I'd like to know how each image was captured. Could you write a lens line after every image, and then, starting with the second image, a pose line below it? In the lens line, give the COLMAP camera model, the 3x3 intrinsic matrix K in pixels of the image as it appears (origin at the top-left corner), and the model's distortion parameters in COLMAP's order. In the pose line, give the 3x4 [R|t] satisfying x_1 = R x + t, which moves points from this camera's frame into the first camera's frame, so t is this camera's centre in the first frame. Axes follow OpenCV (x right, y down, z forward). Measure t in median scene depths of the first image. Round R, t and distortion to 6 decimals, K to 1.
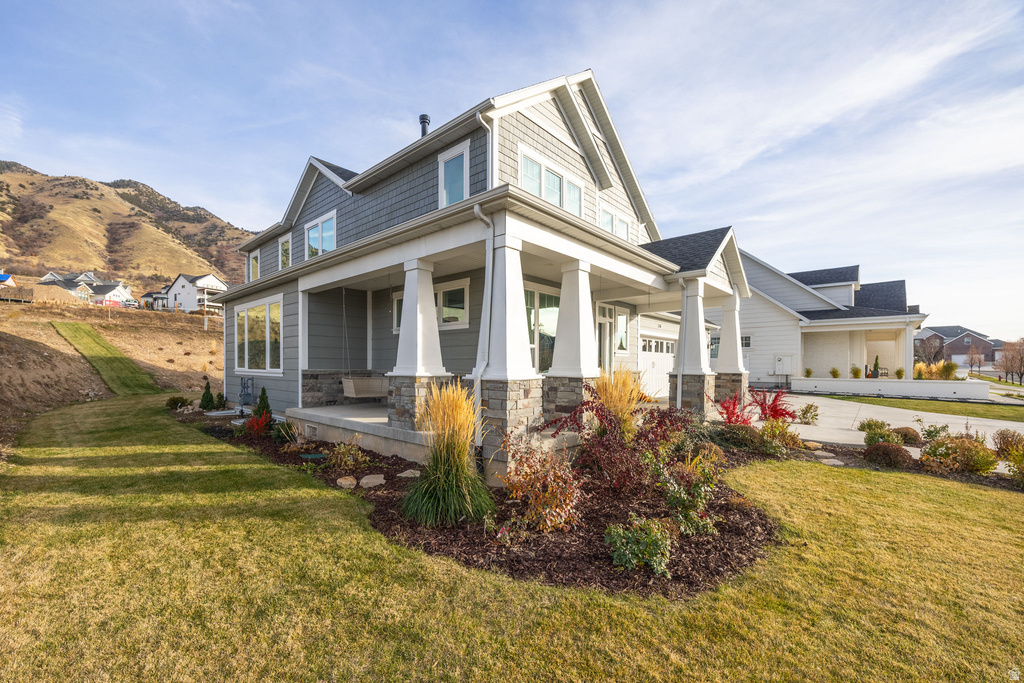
lens RADIAL K [[424.3, 0, 484.6], [0, 424.3, 373.2], [0, 0, 1]] dist [0.000731, 0.000235]
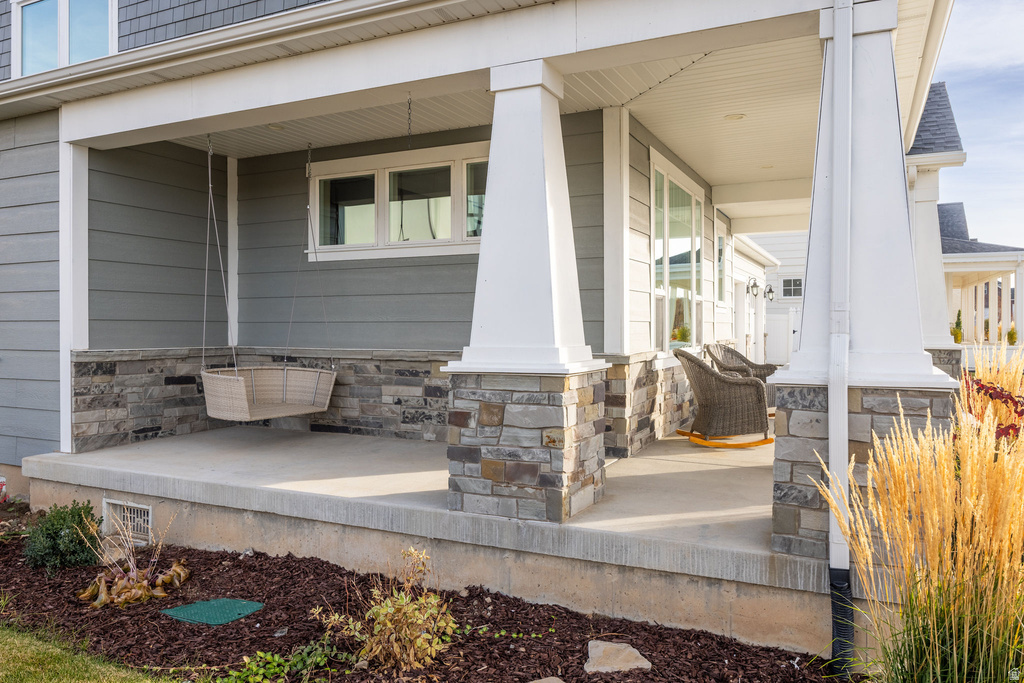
lens RADIAL K [[721.3, 0, 514.1], [0, 721.3, 329.7], [0, 0, 1]] dist [0.003196, 0.001571]
pose [[0.951167, -0.008126, 0.308568, -0.257130], [0.011574, 0.999889, -0.009346, -0.016706], [-0.308458, 0.012461, 0.951156, 0.272294]]
